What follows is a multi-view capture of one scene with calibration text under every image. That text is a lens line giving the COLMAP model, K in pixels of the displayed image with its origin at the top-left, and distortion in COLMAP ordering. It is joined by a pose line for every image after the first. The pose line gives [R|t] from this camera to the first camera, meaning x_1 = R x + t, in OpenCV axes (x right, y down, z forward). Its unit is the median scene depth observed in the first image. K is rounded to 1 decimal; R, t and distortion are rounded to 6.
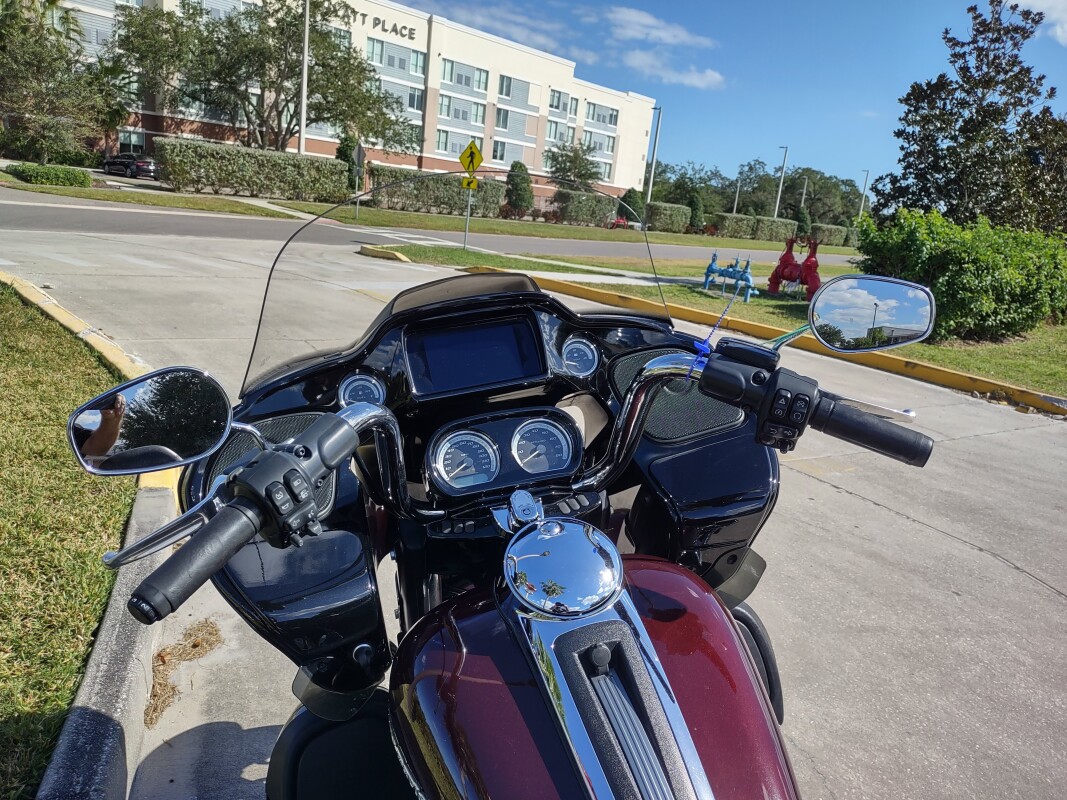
lens RADIAL K [[840.8, 0, 533.5], [0, 840.8, 400.0], [0, 0, 1]] dist [0.005346, -0.017511]
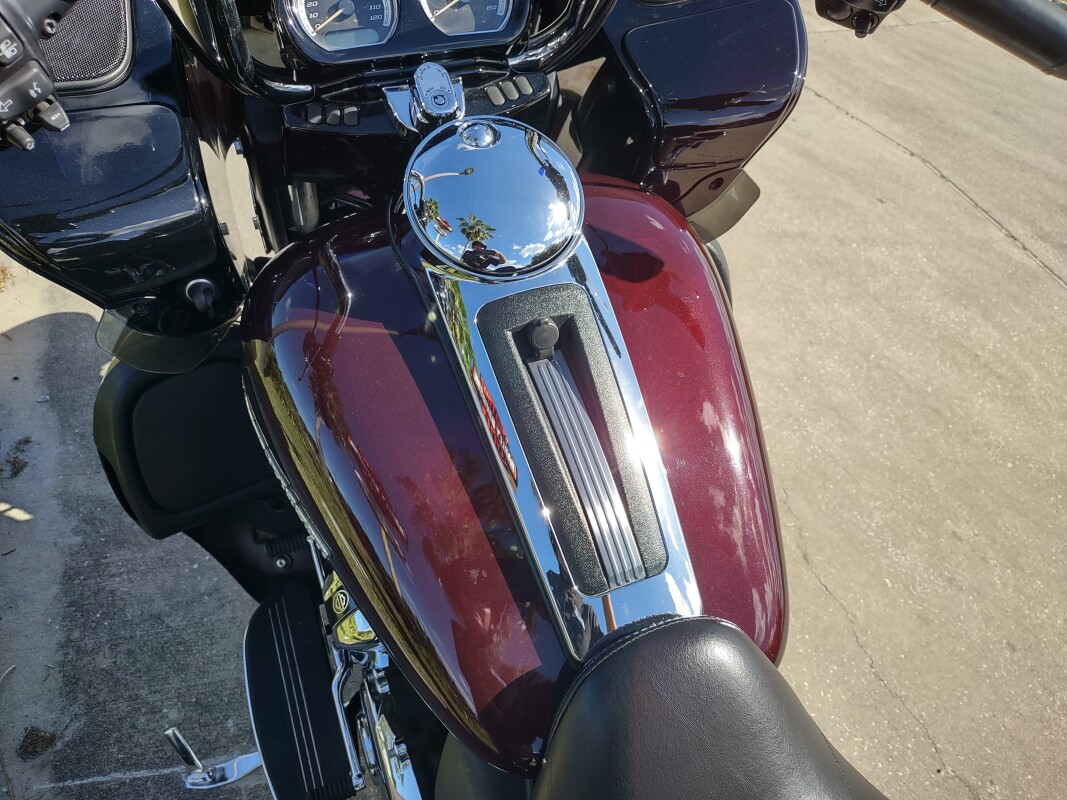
lens RADIAL K [[840.8, 0, 533.5], [0, 840.8, 400.0], [0, 0, 1]] dist [0.005346, -0.017511]
pose [[0.991600, 0.026797, 0.126536, -0.006331], [-0.084394, 0.875403, 0.475969, 0.011408], [-0.098015, -0.482650, 0.870311, 0.169356]]
